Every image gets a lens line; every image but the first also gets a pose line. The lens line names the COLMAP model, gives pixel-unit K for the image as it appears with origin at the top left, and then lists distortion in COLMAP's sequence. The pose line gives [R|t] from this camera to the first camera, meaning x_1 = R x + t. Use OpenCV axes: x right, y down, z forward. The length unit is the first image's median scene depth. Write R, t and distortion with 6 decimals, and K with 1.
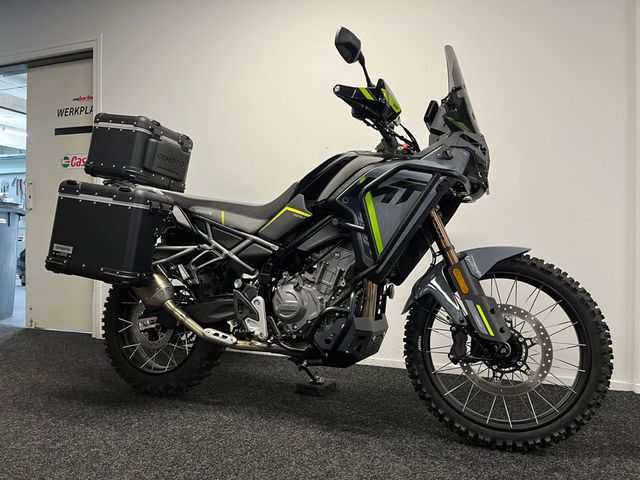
lens RADIAL K [[487.1, 0, 320.3], [0, 487.1, 239.7], [0, 0, 1]] dist [0.077360, -0.100023]
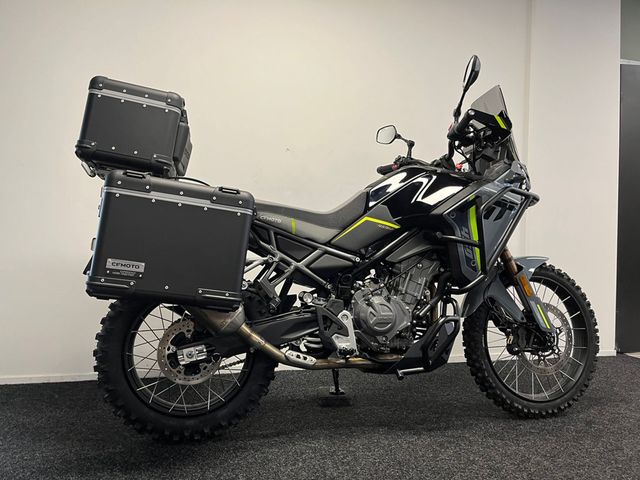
lens RADIAL K [[487.1, 0, 322.8], [0, 487.1, 241.0], [0, 0, 1]] dist [0.077360, -0.100023]
pose [[0.824189, 0.002447, 0.566309, -0.727743], [-0.010743, 0.999878, 0.011314, -0.030777], [-0.566213, -0.015409, 0.824115, 0.253994]]
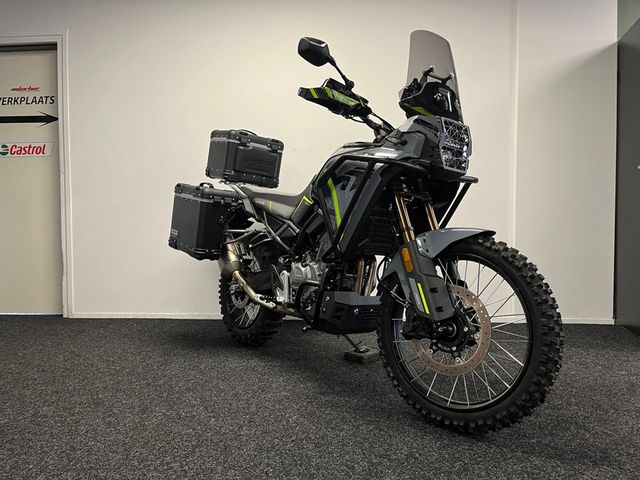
lens RADIAL K [[487.1, 0, 318.2], [0, 487.1, 240.0], [0, 0, 1]] dist [0.077360, -0.100023]
pose [[0.858730, 0.002645, -0.512421, 0.588468], [0.012087, 0.999604, 0.025414, 0.010496], [0.512285, -0.028017, 0.858358, 0.004032]]
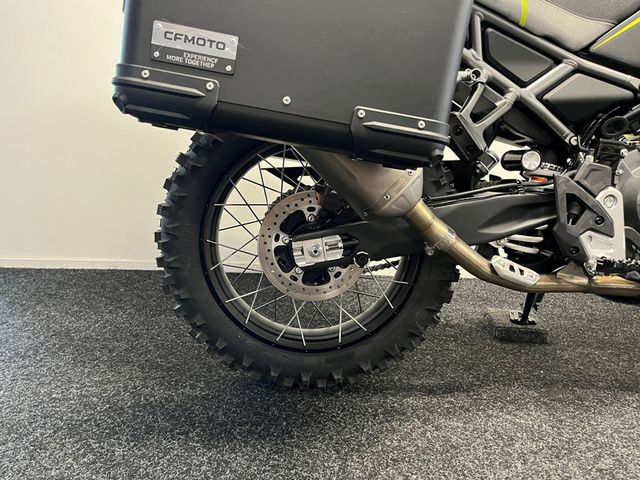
lens RADIAL K [[487.1, 0, 316.2], [0, 487.1, 244.1], [0, 0, 1]] dist [0.077360, -0.100023]
pose [[0.910357, -0.064469, 0.408771, -0.616559], [-0.035747, 0.971847, 0.232885, 0.070316], [-0.412277, -0.226620, 0.882423, 0.704517]]
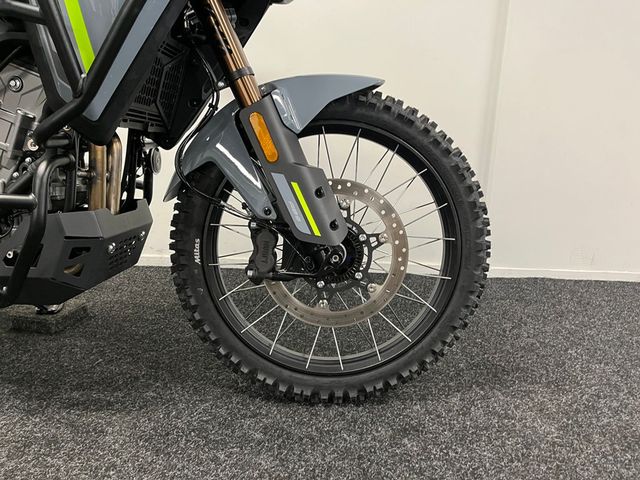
lens RADIAL K [[487.1, 0, 321.7], [0, 487.1, 244.0], [0, 0, 1]] dist [0.077360, -0.100023]
pose [[0.943134, -0.070691, 0.324810, 0.148400], [-0.019338, 0.963804, 0.265911, 0.047789], [-0.331850, -0.257071, 0.907629, 0.422265]]
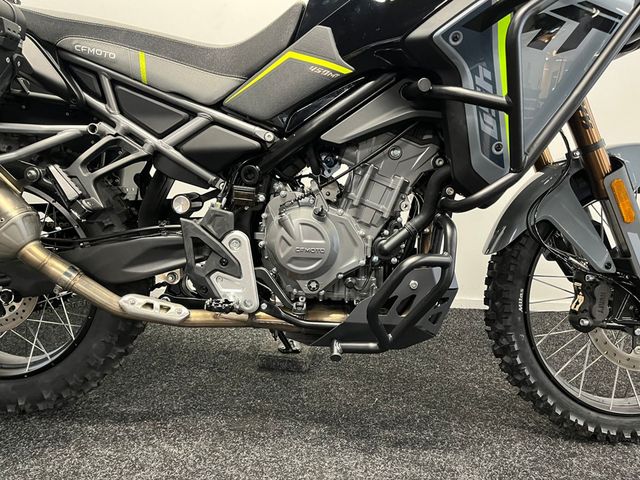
lens RADIAL K [[487.1, 0, 321.5], [0, 487.1, 241.0], [0, 0, 1]] dist [0.077360, -0.100023]
pose [[0.935919, -0.044566, 0.349386, -0.233039], [-0.030483, 0.977992, 0.206405, 0.017761], [-0.350895, -0.203829, 0.913962, 0.514505]]
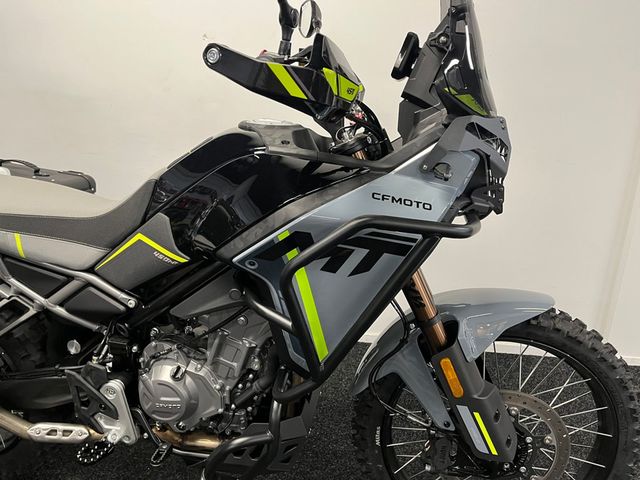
lens RADIAL K [[487.1, 0, 320.8], [0, 487.1, 237.0], [0, 0, 1]] dist [0.077360, -0.100023]
pose [[0.978318, -0.092900, 0.185102, 0.027767], [0.019042, 0.930316, 0.366265, -0.271969], [-0.206229, -0.354799, 0.911914, 0.482233]]
